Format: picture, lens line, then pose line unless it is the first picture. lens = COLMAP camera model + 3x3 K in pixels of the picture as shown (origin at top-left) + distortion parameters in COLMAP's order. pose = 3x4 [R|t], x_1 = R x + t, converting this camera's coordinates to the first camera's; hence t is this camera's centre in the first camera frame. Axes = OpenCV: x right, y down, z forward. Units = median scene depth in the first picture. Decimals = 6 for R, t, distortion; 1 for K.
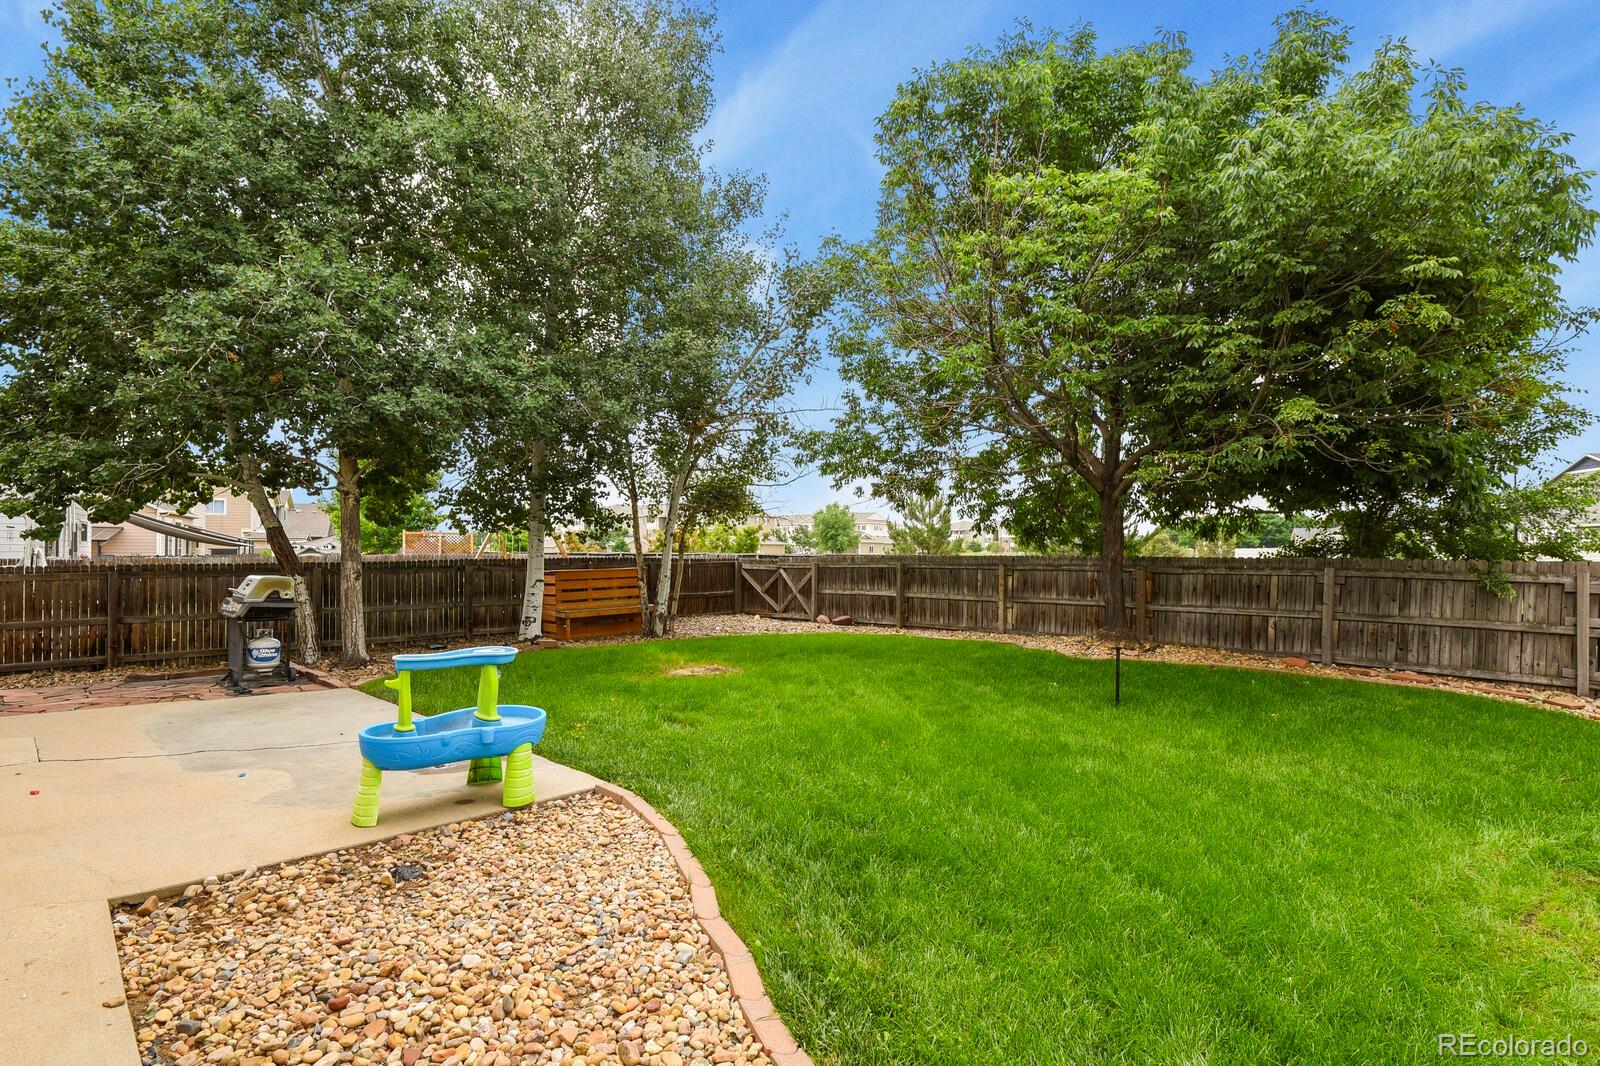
lens RADIAL K [[779.8, 0, 804.7], [0, 779.8, 552.8], [0, 0, 1]] dist [-0.000369, -0.000077]
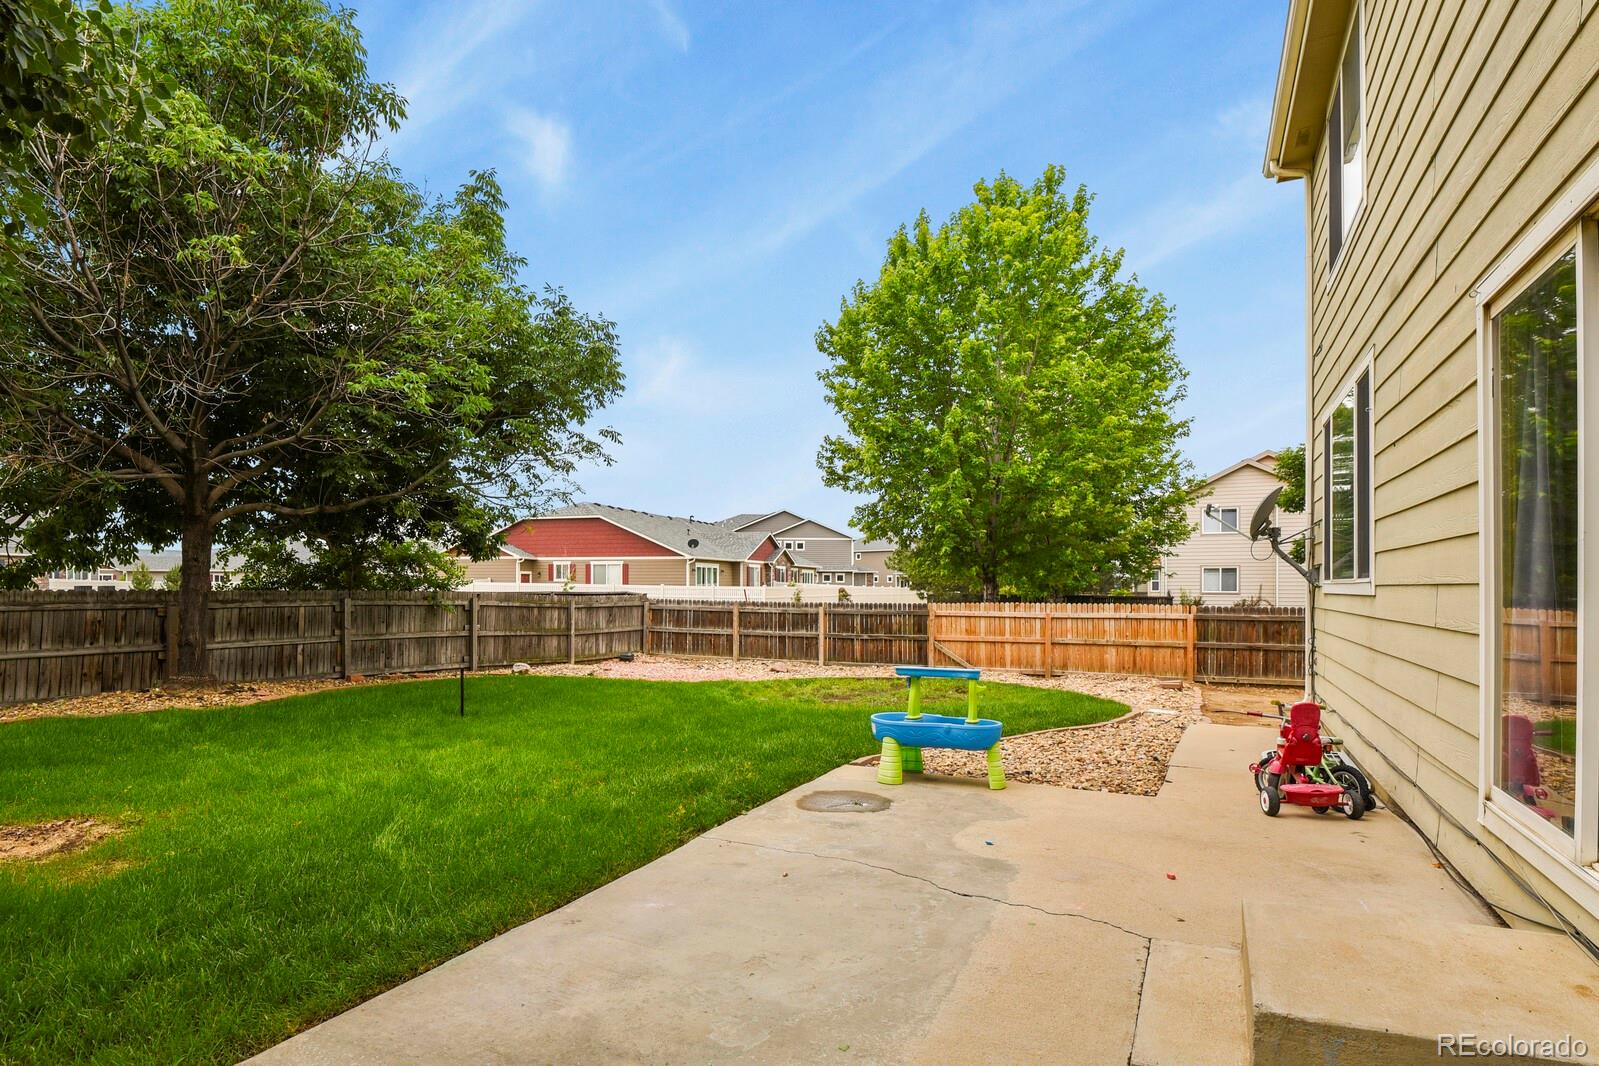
lens RADIAL K [[809.7, 0, 796.8], [0, 809.7, 581.5], [0, 0, 1]] dist [-0.000963, -0.000185]
pose [[-0.299093, 0.004784, 0.954212, -0.740386], [-0.005114, 0.999965, -0.006617, -0.002521], [-0.954210, -0.006859, -0.299058, 0.717371]]
